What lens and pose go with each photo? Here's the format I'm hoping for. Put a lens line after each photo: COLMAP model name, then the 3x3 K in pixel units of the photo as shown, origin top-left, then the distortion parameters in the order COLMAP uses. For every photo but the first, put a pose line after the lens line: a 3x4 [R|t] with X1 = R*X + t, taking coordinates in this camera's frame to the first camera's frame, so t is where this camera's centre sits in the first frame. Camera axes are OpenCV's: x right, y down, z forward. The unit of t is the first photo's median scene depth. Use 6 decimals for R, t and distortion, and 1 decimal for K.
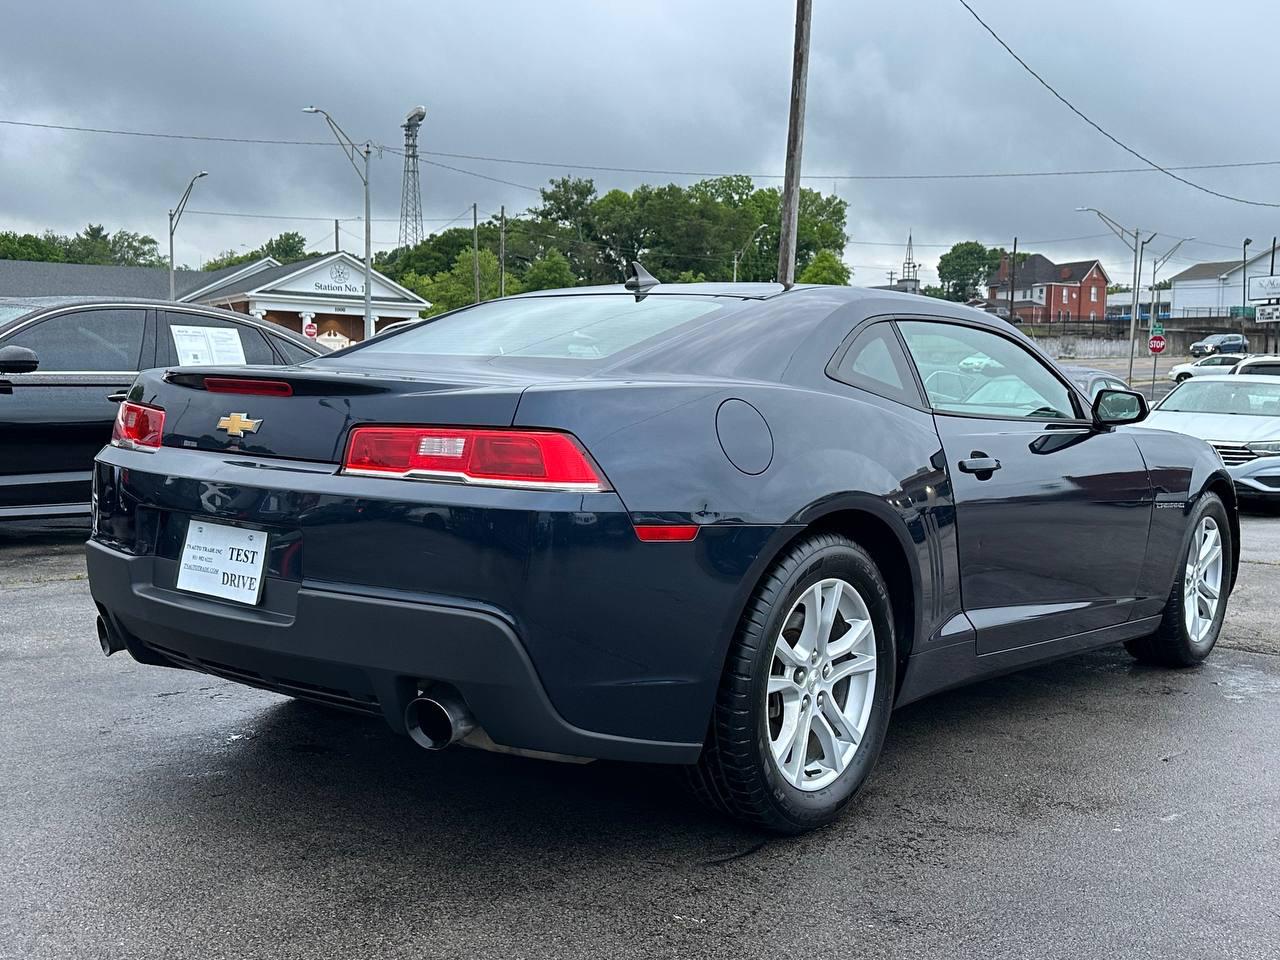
lens RADIAL K [[1305.7, 0, 640.2], [0, 1305.7, 489.9], [0, 0, 1]] dist [0.199551, -0.470867]
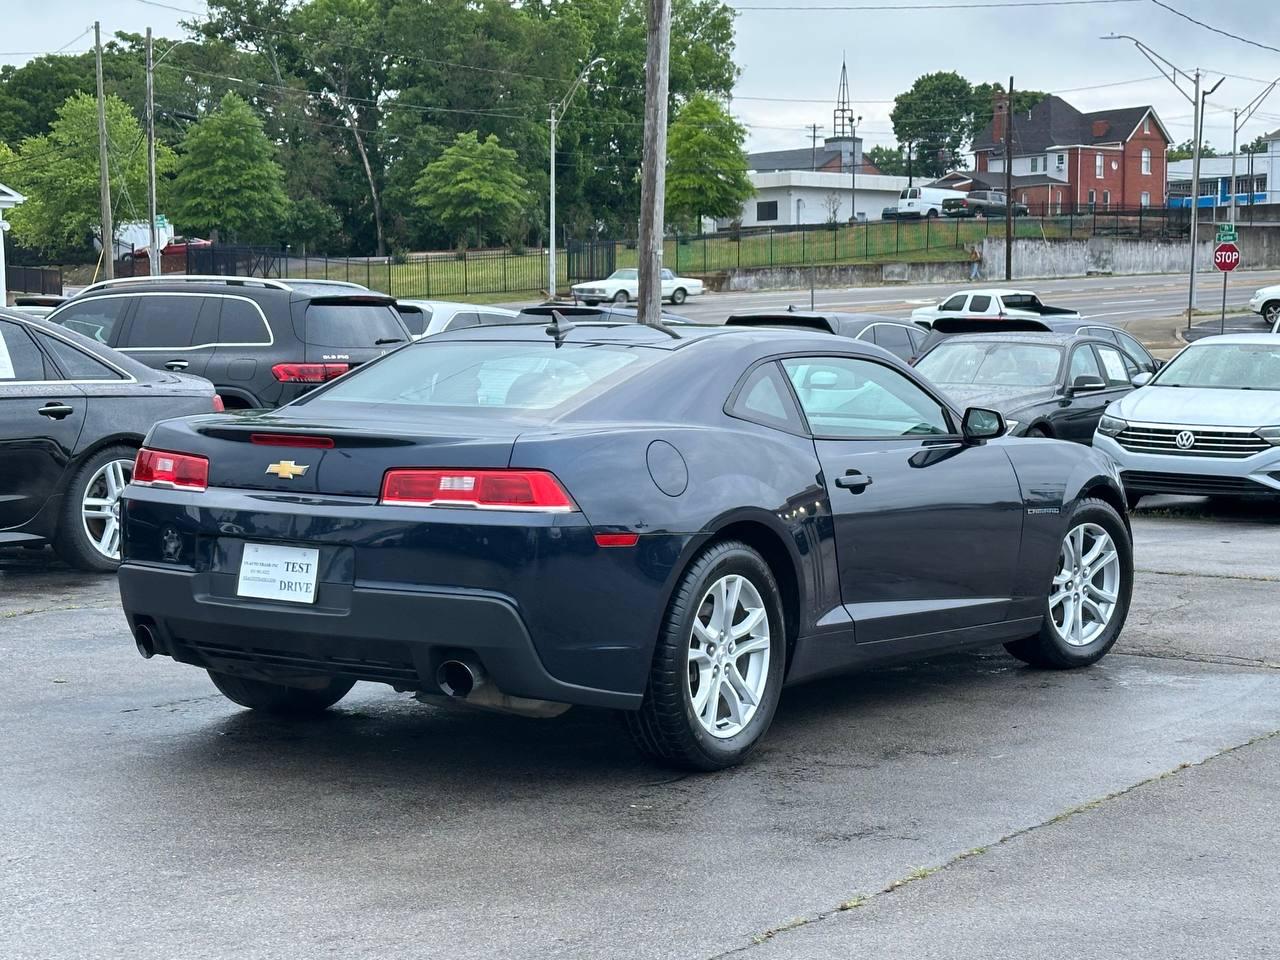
lens RADIAL K [[2258.6, 0, 640.0], [0, 2258.6, 480.0], [0, 0, 1]] dist [0.058201, 0.104097]
pose [[0.993892, -0.026165, 0.107213, -0.180961], [0.027483, 0.999564, -0.010833, -0.004175], [-0.106883, 0.013713, 0.994177, -1.198295]]
